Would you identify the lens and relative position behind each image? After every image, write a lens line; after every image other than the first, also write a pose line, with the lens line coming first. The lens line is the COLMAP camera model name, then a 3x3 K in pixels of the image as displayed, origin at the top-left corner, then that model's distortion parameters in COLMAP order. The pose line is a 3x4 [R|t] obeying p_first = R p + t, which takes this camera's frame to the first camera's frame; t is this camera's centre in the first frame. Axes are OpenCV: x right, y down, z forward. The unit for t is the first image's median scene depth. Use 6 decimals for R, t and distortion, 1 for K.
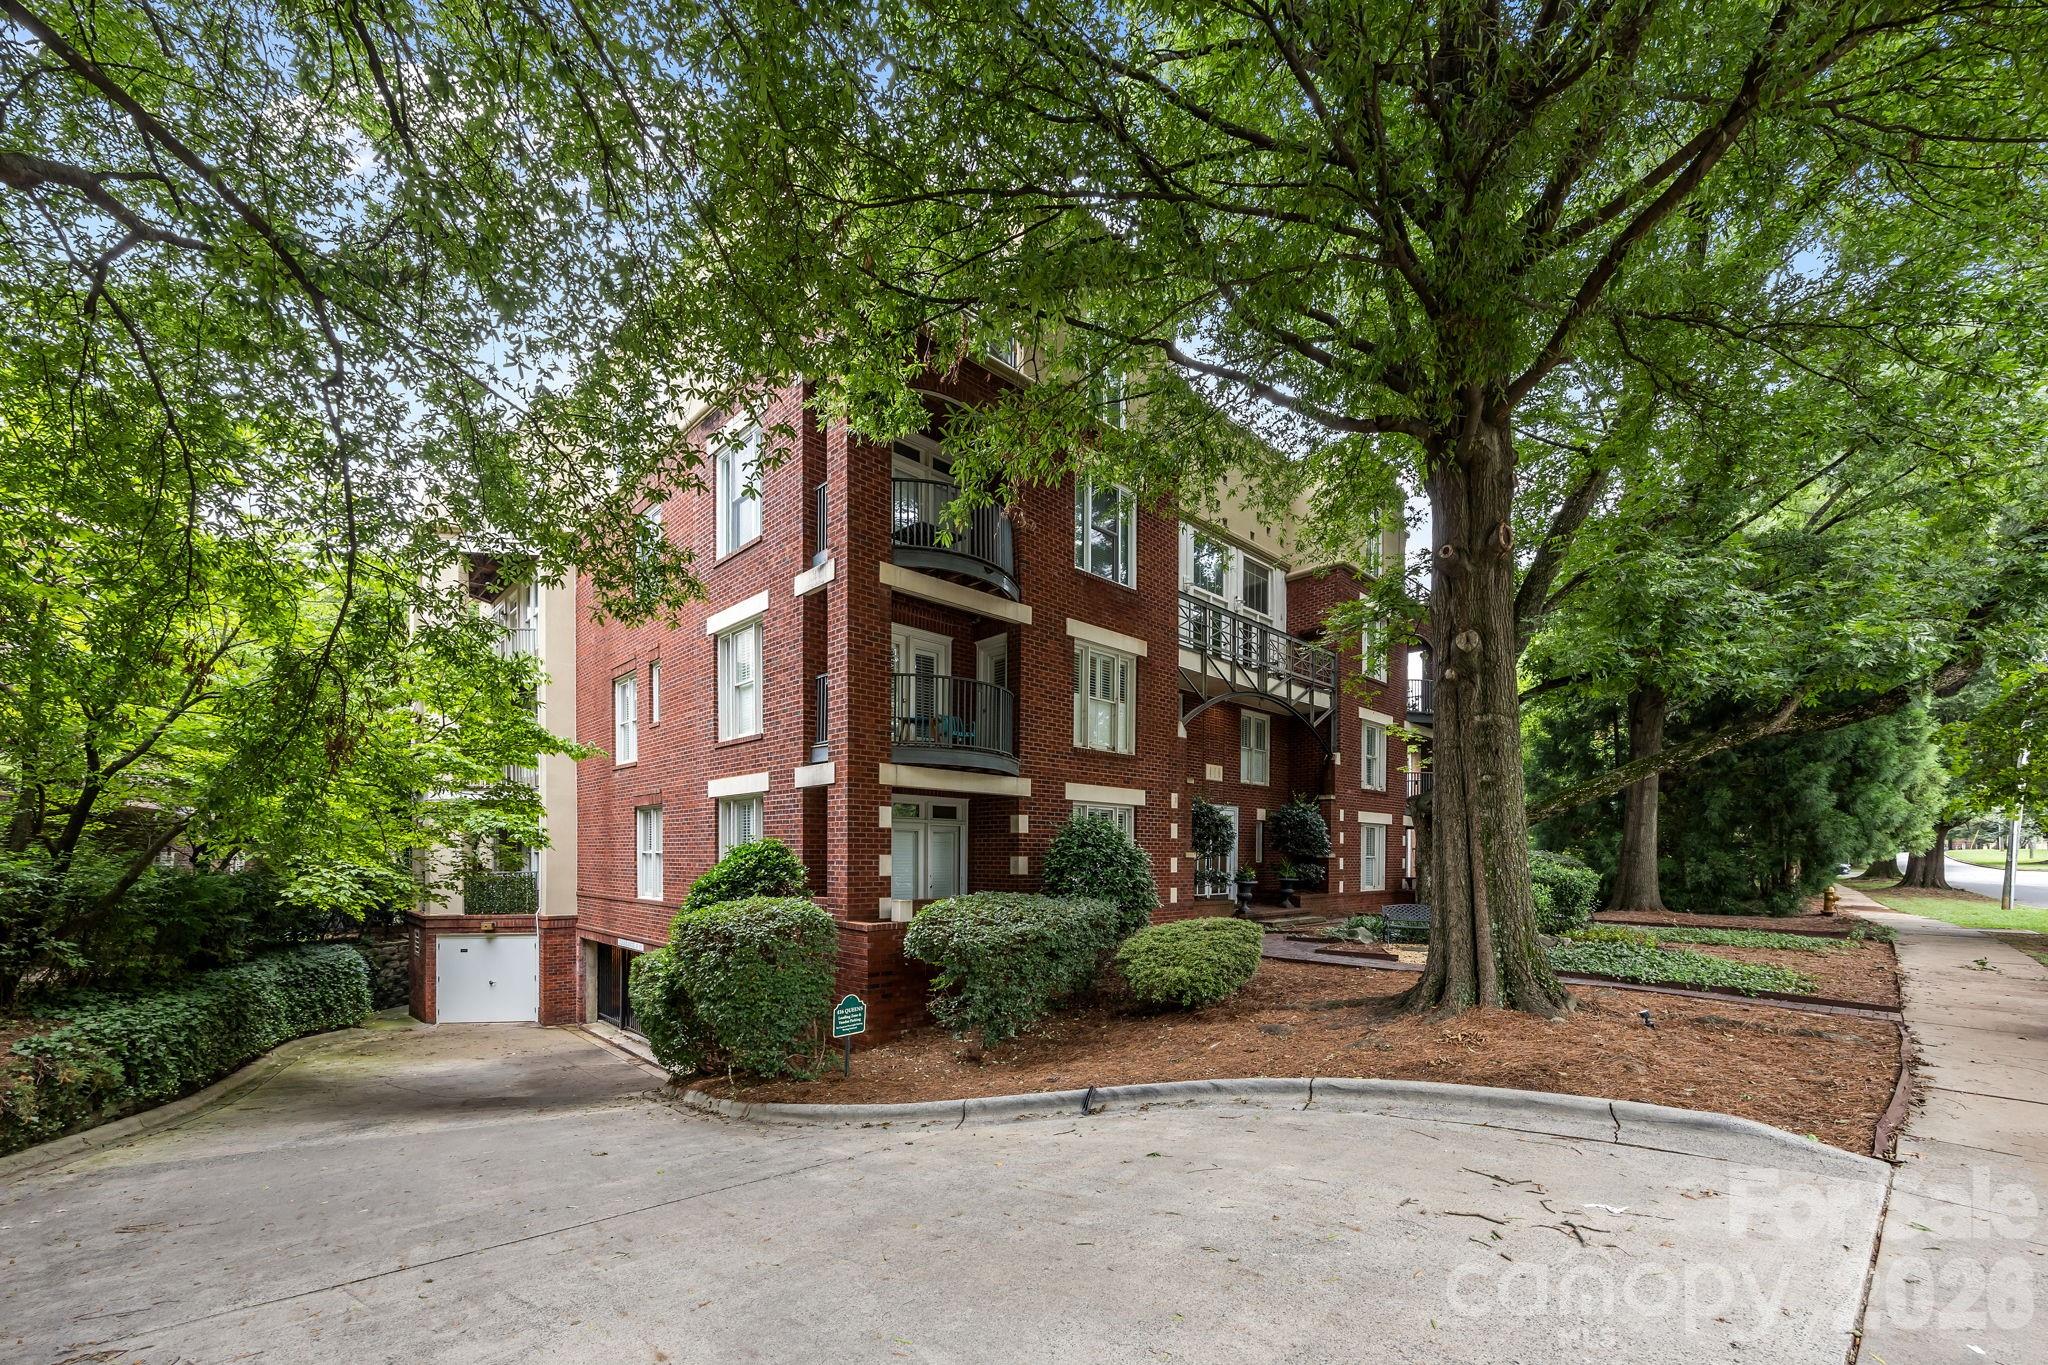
lens RADIAL K [[851.1, 0, 1016.0], [0, 851.1, 718.6], [0, 0, 1]] dist [-0.000342, -0.000011]
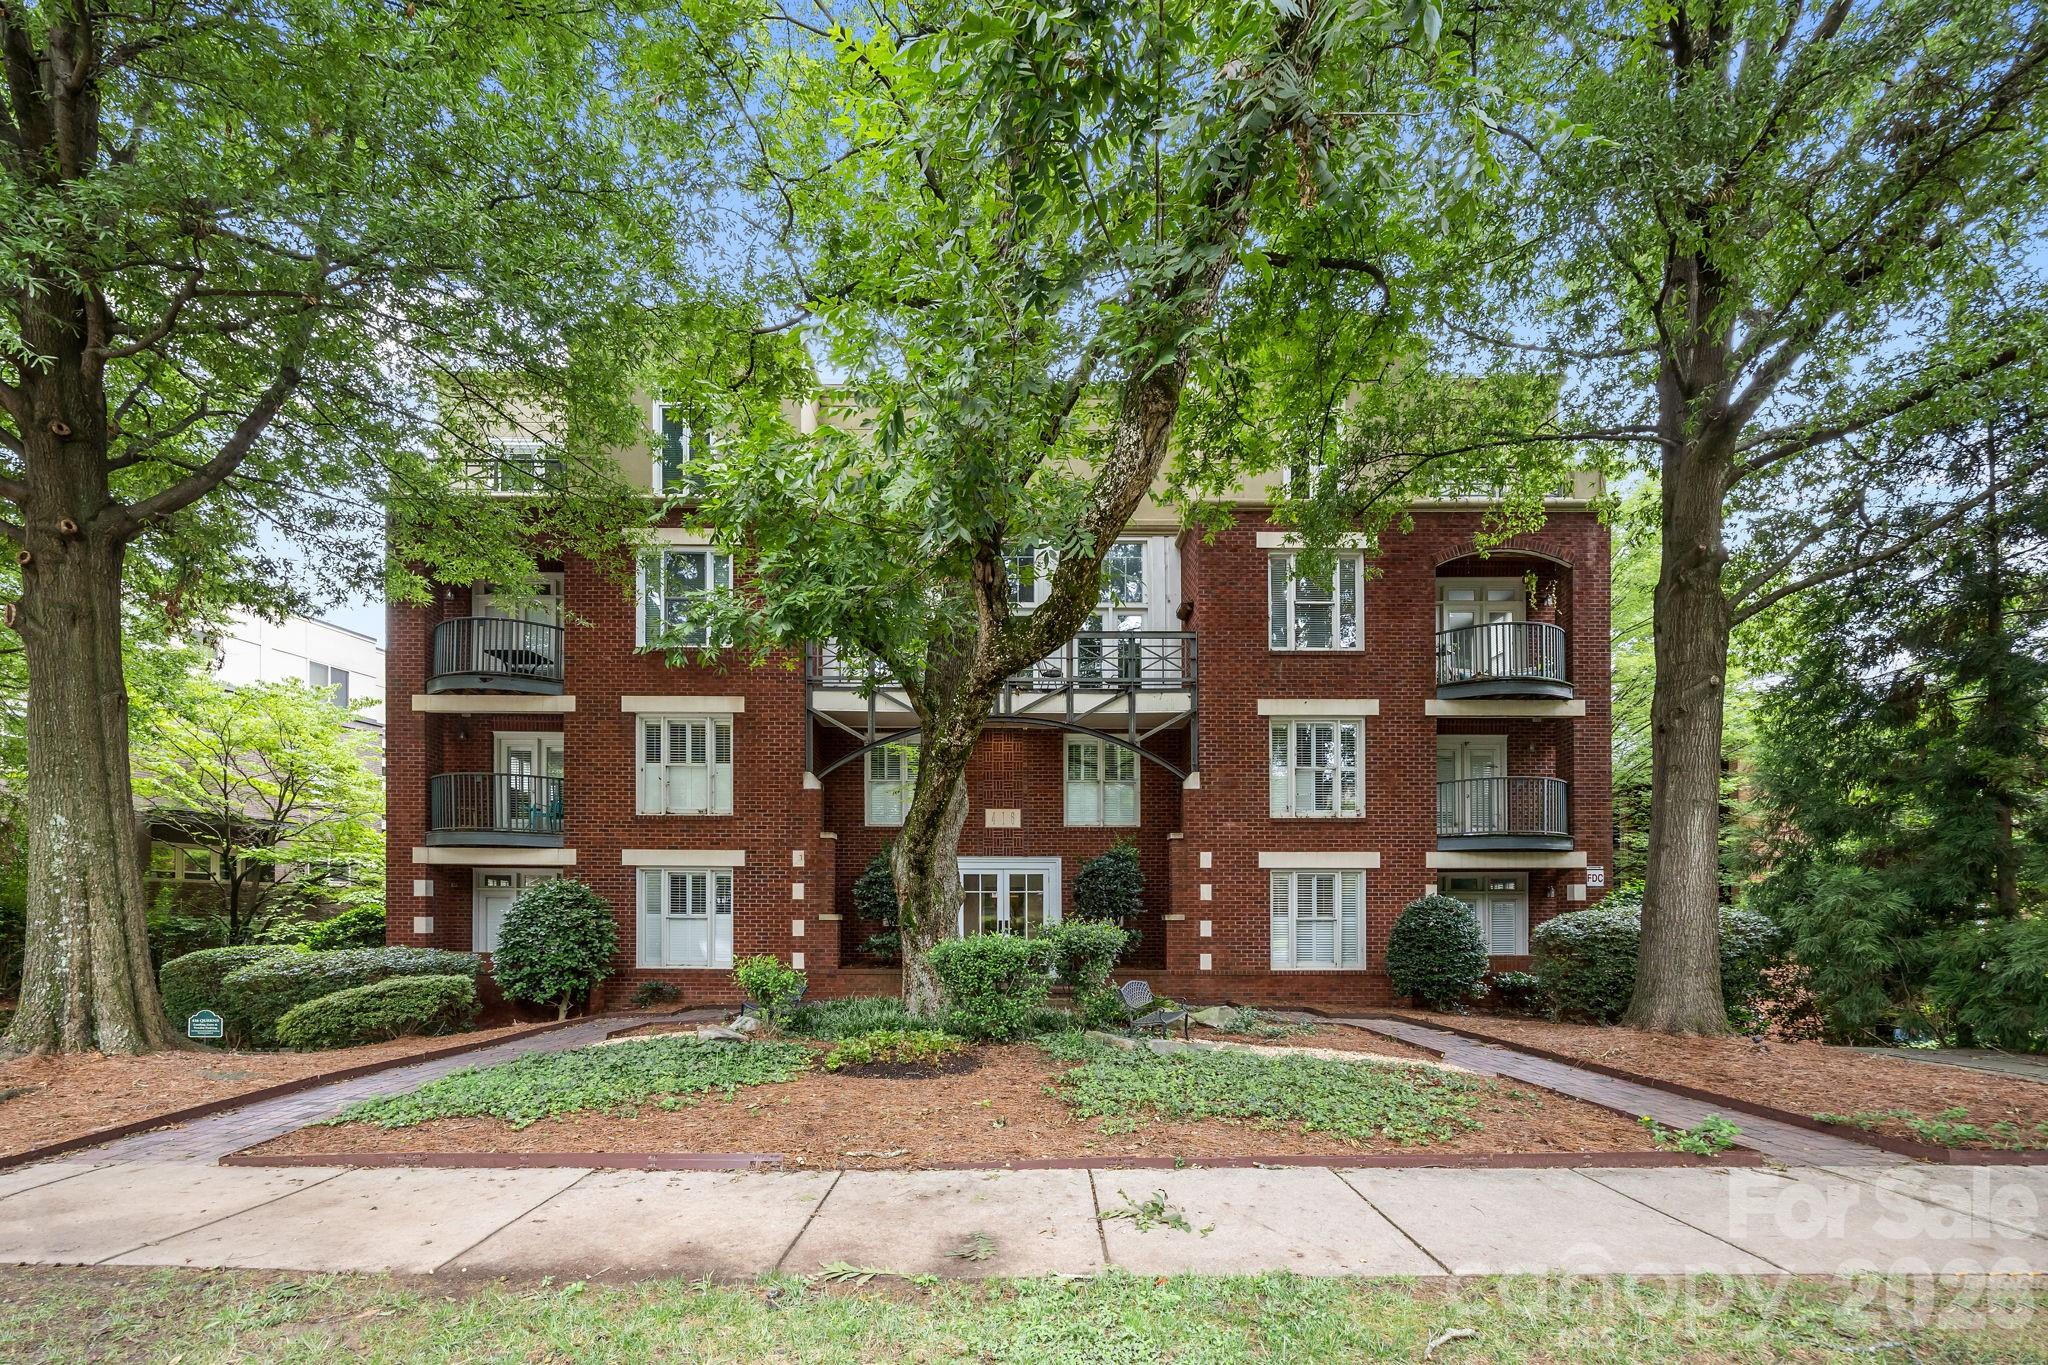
lens RADIAL K [[815.8, 0, 1024.0], [0, 815.8, 682.5], [0, 0, 1]] dist [-0.000492, 0.000019]
pose [[0.741296, -0.197199, -0.641555, 0.826069], [0.109633, 0.978602, -0.174122, 0.074438], [0.662164, 0.058741, 0.747054, 0.391610]]
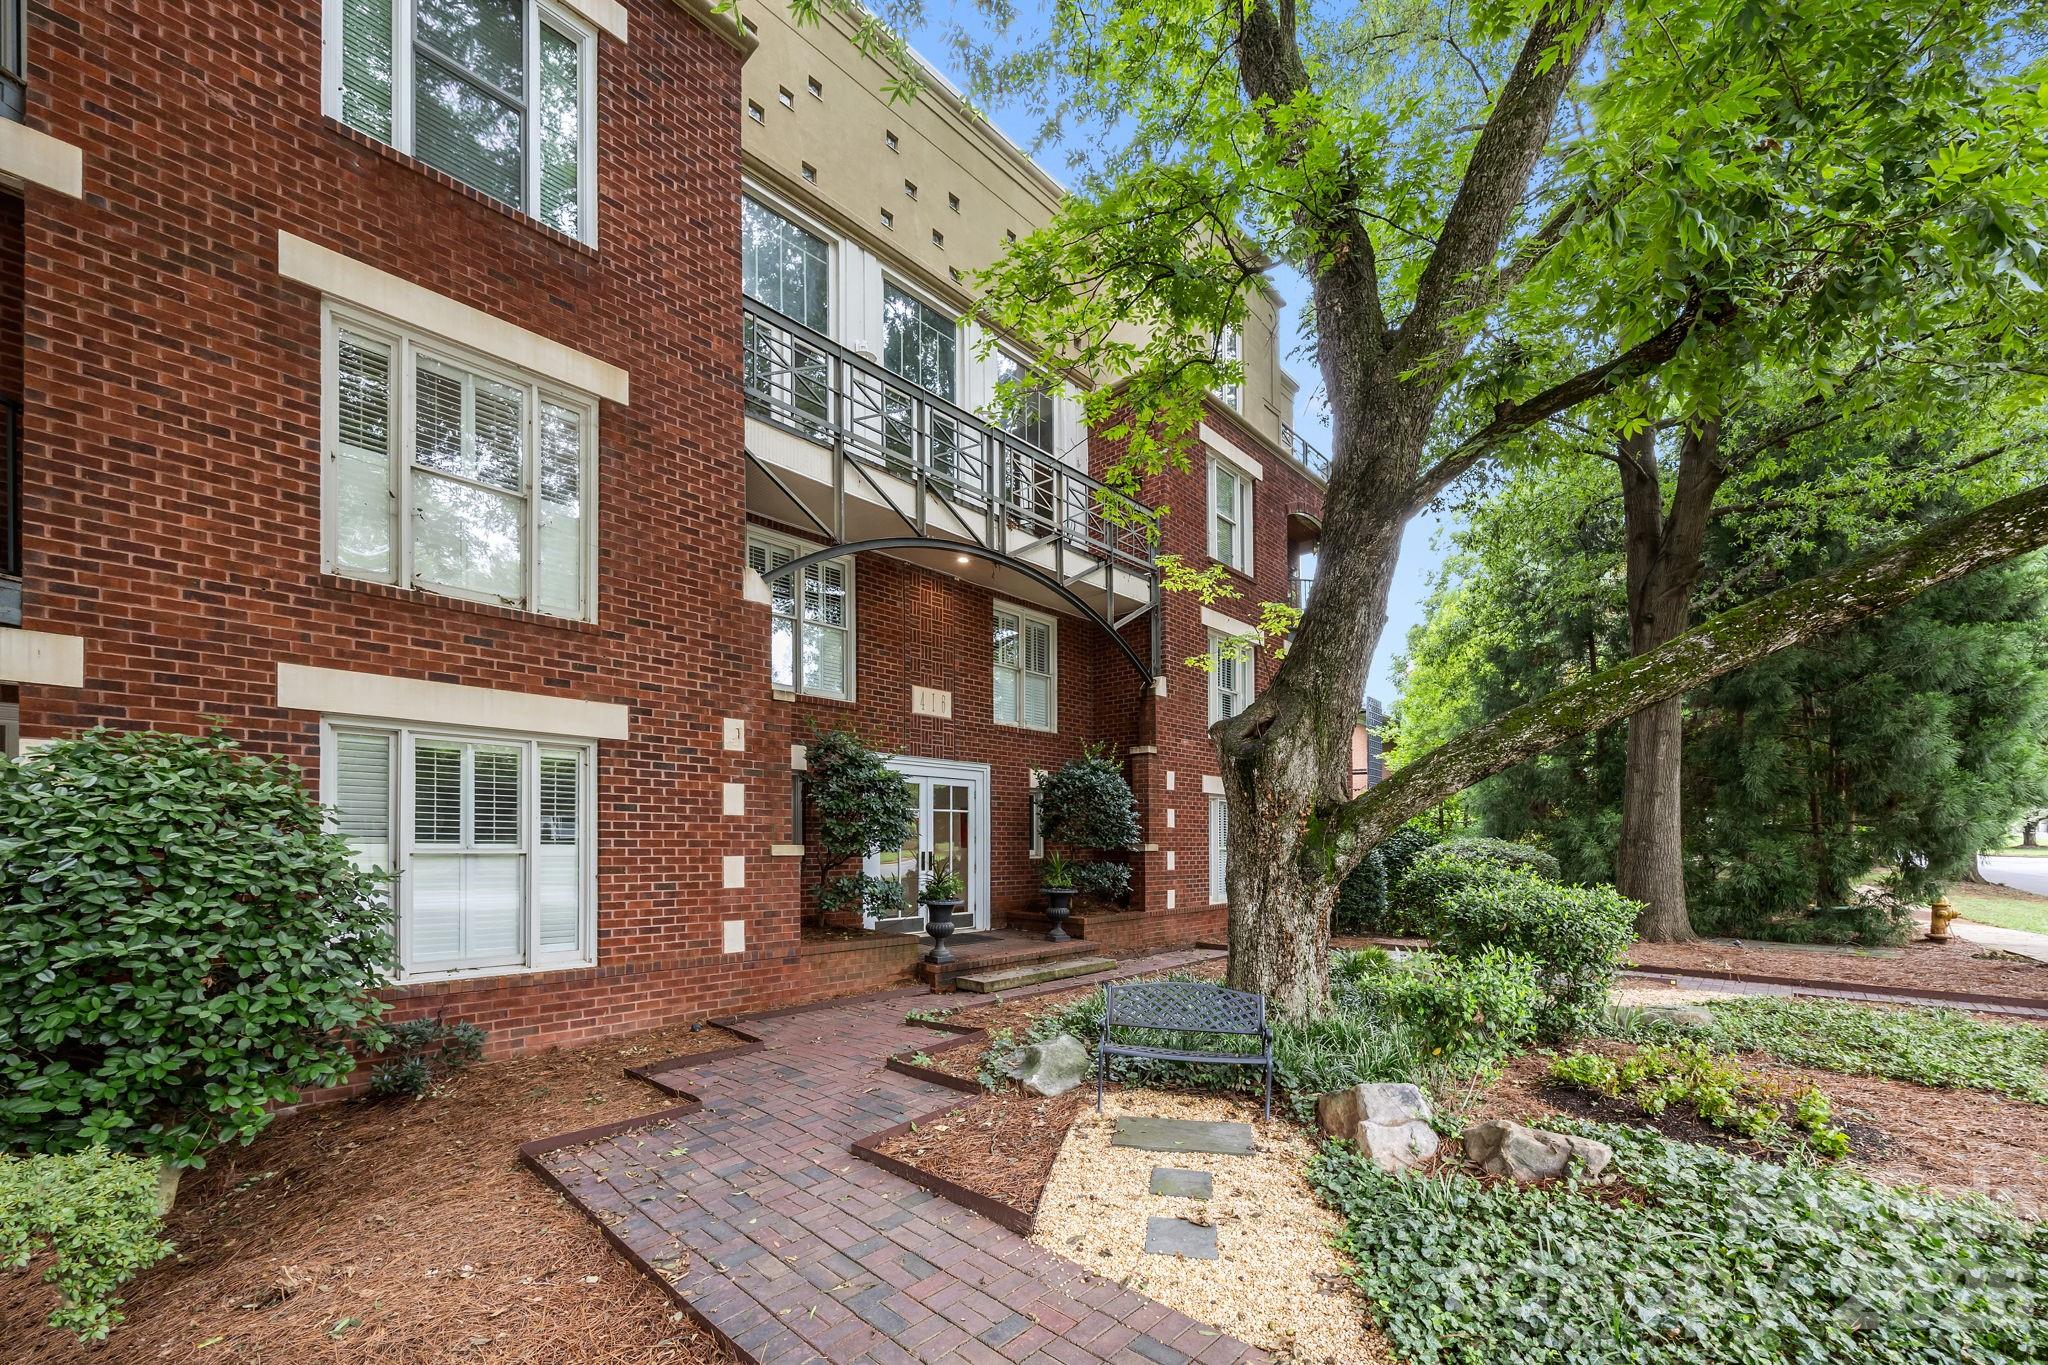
lens RADIAL K [[815.8, 0, 1024.0], [0, 815.8, 682.5], [0, 0, 1]] dist [-0.000492, 0.000019]
pose [[0.999069, 0.005833, 0.042743, 0.269416], [-0.004357, 0.999394, -0.034542, 0.067922], [-0.042918, 0.034324, 0.998489, 0.446598]]
